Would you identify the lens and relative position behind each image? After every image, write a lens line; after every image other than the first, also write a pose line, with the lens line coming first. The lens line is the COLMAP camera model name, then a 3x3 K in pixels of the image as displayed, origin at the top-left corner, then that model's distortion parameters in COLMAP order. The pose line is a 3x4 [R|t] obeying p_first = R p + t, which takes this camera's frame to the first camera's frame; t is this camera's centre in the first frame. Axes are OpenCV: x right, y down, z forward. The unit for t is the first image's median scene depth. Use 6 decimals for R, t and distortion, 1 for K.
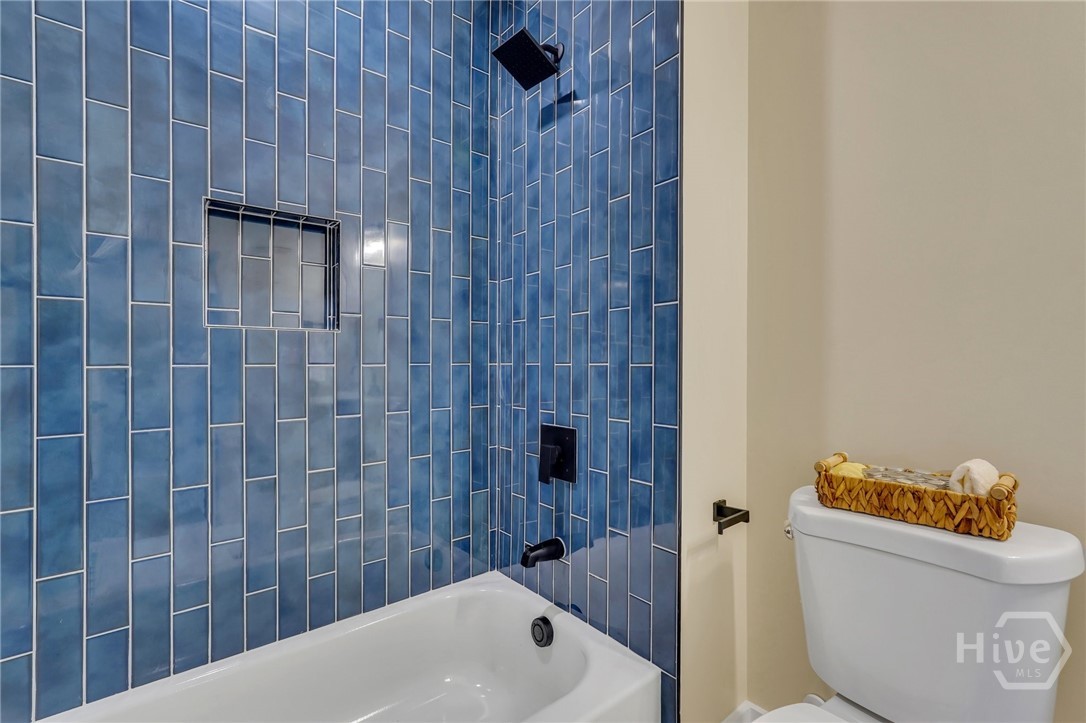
lens RADIAL K [[482.5, 0, 543.5], [0, 482.5, 357.7], [0, 0, 1]] dist [-0.002860, 0.002970]
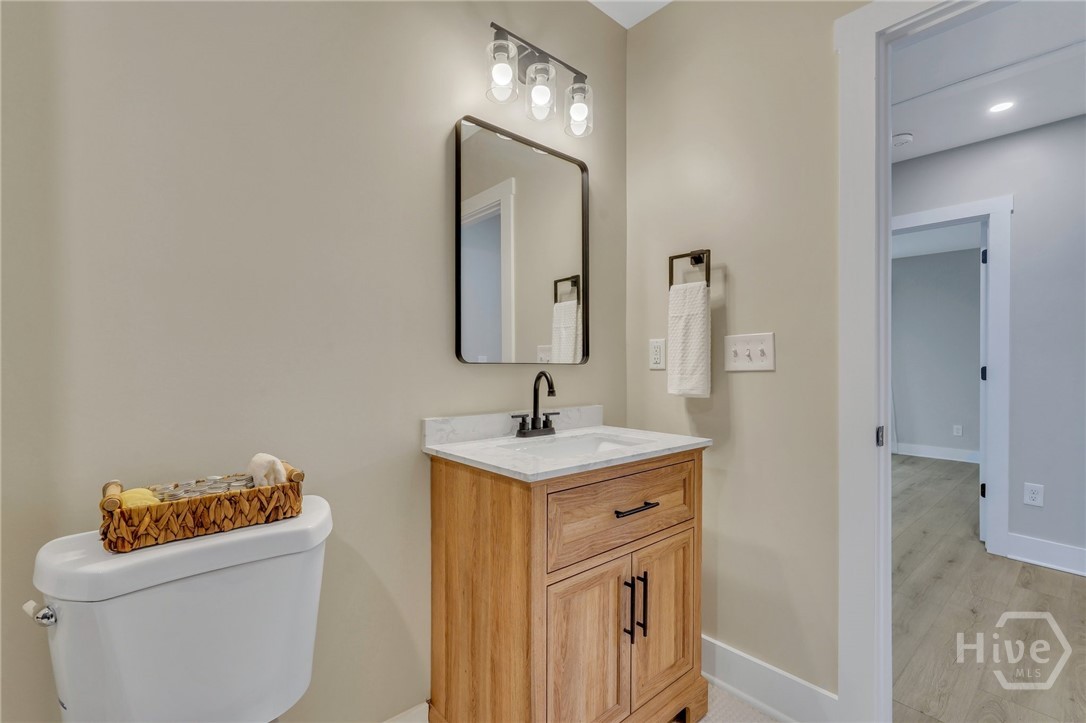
lens RADIAL K [[482.5, 0, 538.3], [0, 482.5, 358.8], [0, 0, 1]] dist [-0.002860, 0.002970]
pose [[-0.003207, 0.010141, 0.999943, -0.158046], [-0.008673, 0.999911, -0.010169, -0.000343], [-0.999957, -0.008705, -0.003119, 0.273794]]
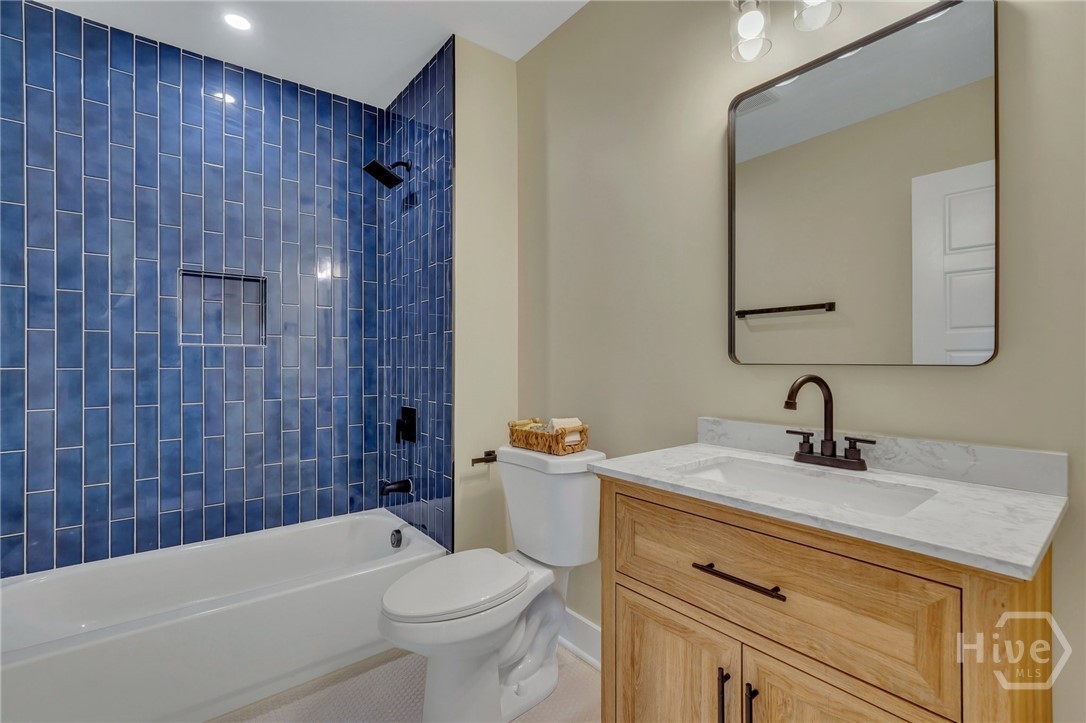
lens RADIAL K [[482.5, 0, 543.8], [0, 482.5, 358.4], [0, 0, 1]] dist [-0.002860, 0.002970]
pose [[0.999632, -0.002847, -0.026960, 0.615482], [0.002775, 0.999993, -0.002700, -0.010286], [0.026968, 0.002624, 0.999633, -0.648721]]
